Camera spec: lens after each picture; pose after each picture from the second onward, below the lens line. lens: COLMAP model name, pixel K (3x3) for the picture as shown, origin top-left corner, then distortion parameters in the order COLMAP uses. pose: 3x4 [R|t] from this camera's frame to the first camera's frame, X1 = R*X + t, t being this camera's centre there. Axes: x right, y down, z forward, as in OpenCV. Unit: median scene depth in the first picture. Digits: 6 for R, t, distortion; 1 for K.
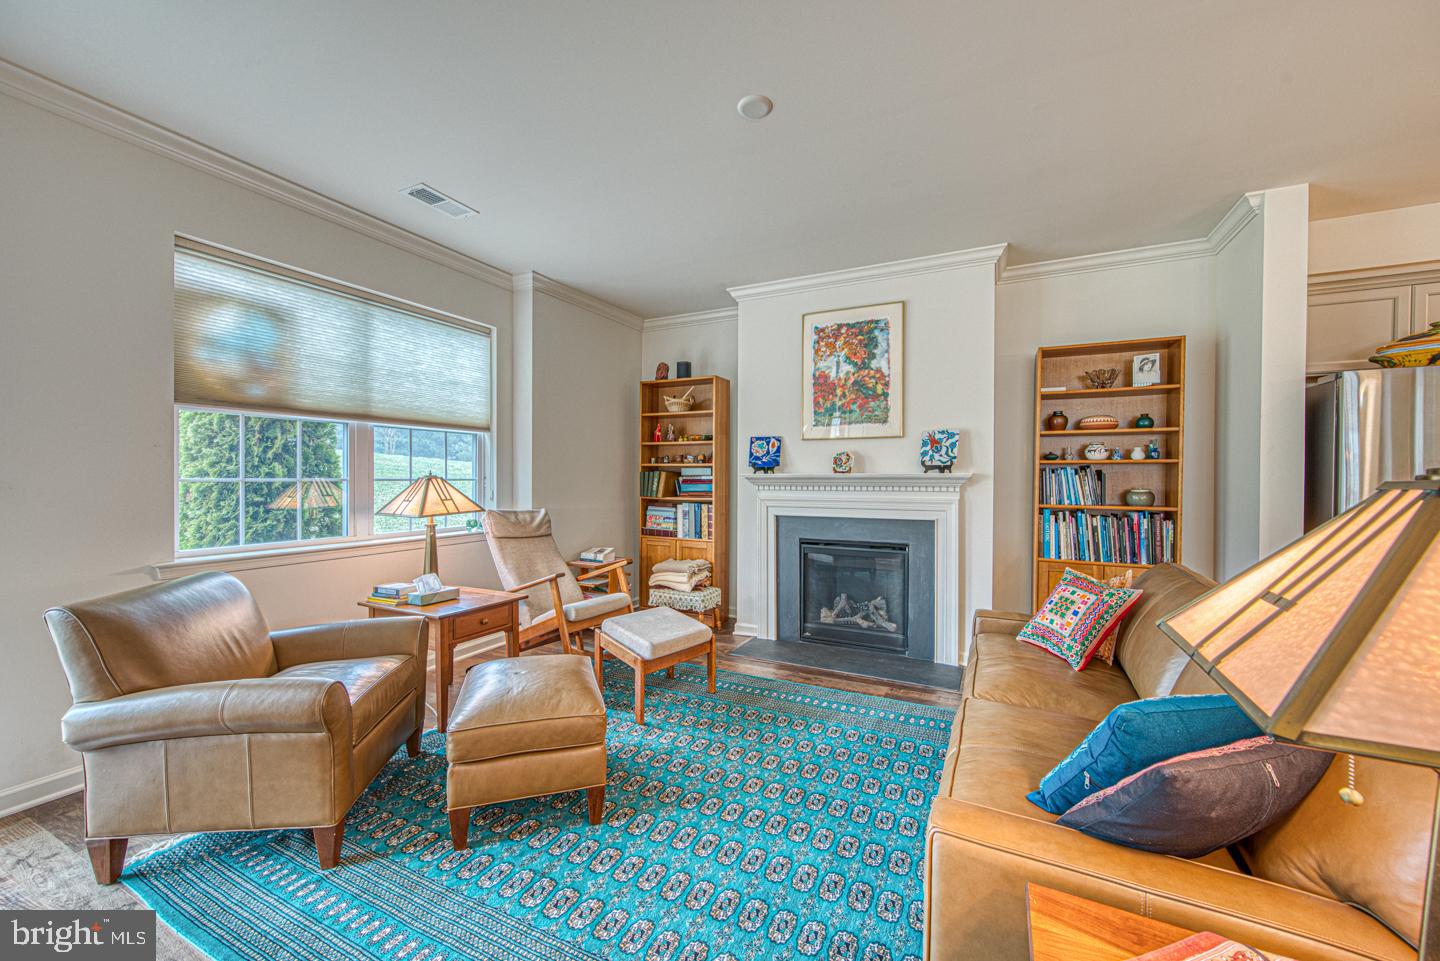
lens RADIAL K [[560.1, 0, 729.2], [0, 560.1, 479.8], [0, 0, 1]] dist [0.001465, 0.000053]
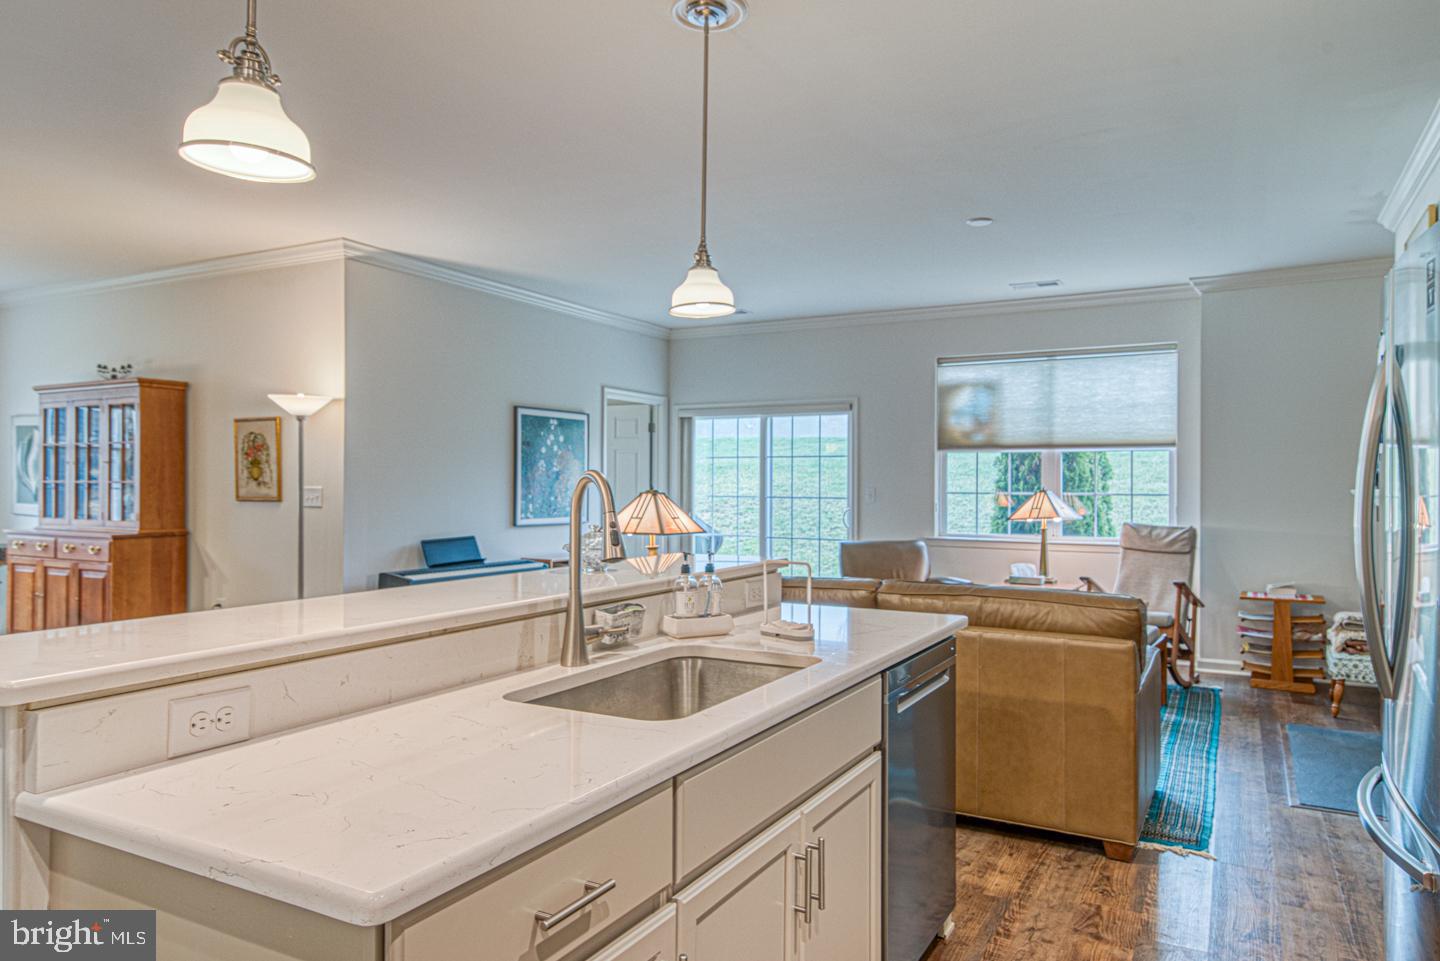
lens RADIAL K [[954.2, 0, 737.1], [0, 954.2, 479.5], [0, 0, 1]] dist [0.000452, -0.000265]
pose [[-0.030483, -0.009149, -0.999493, 1.356228], [-0.008483, 0.999924, -0.008895, -0.006301], [0.999499, 0.008208, -0.030558, 0.283260]]
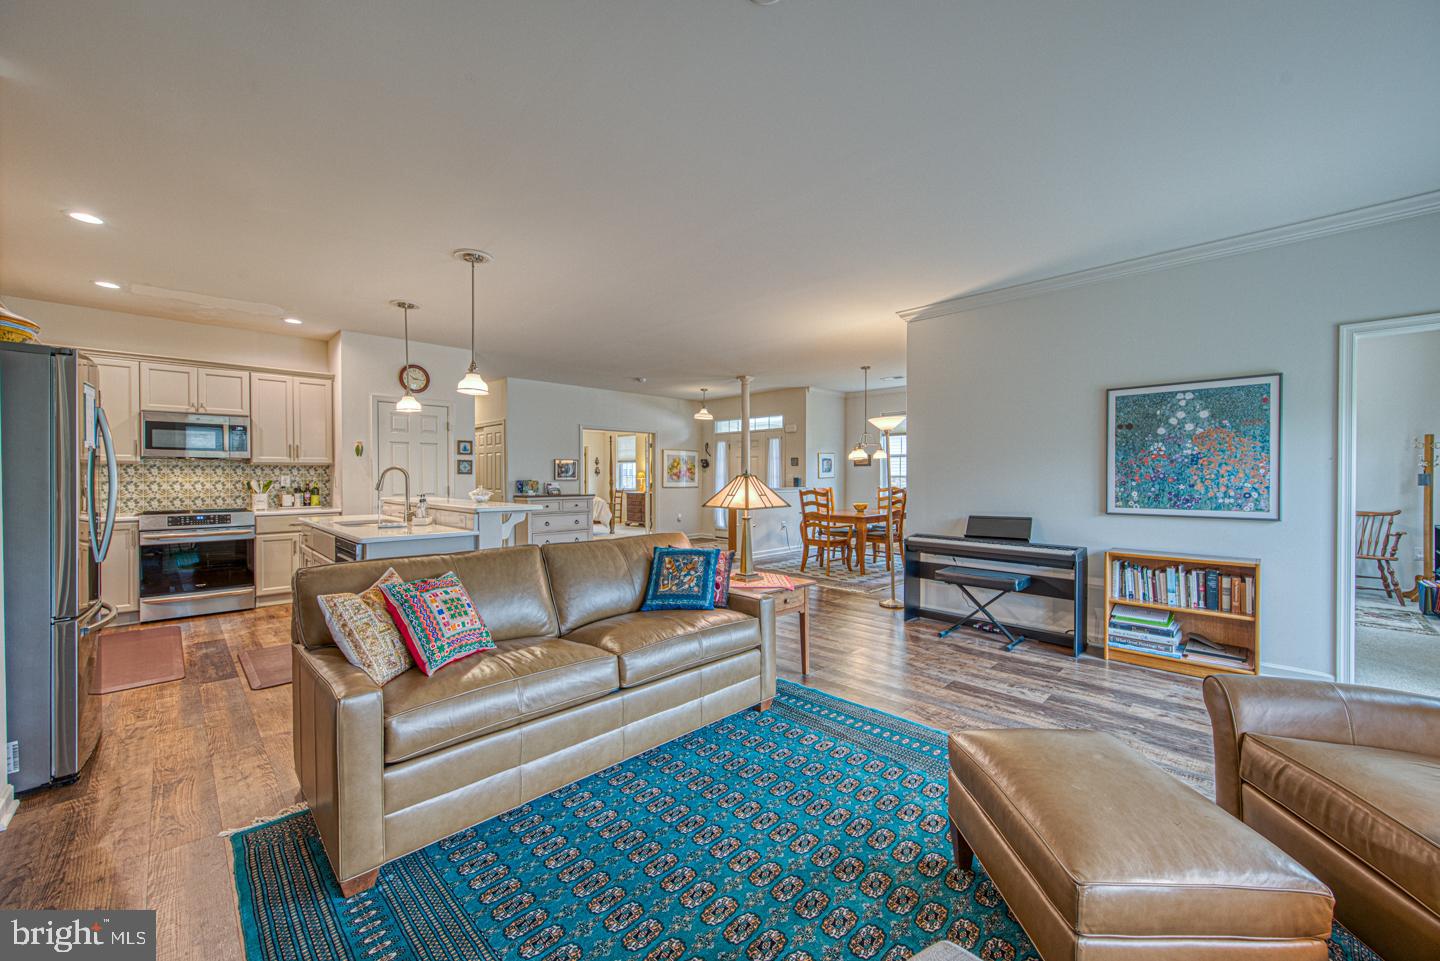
lens RADIAL K [[560.1, 0, 722.6], [0, 560.1, 479.3], [0, 0, 1]] dist [-0.009882, -0.000063]
pose [[-0.946206, -0.006173, 0.323506, -0.074484], [-0.002177, 0.999917, 0.012712, -0.005083], [-0.323557, 0.011324, -0.946141, 0.985163]]
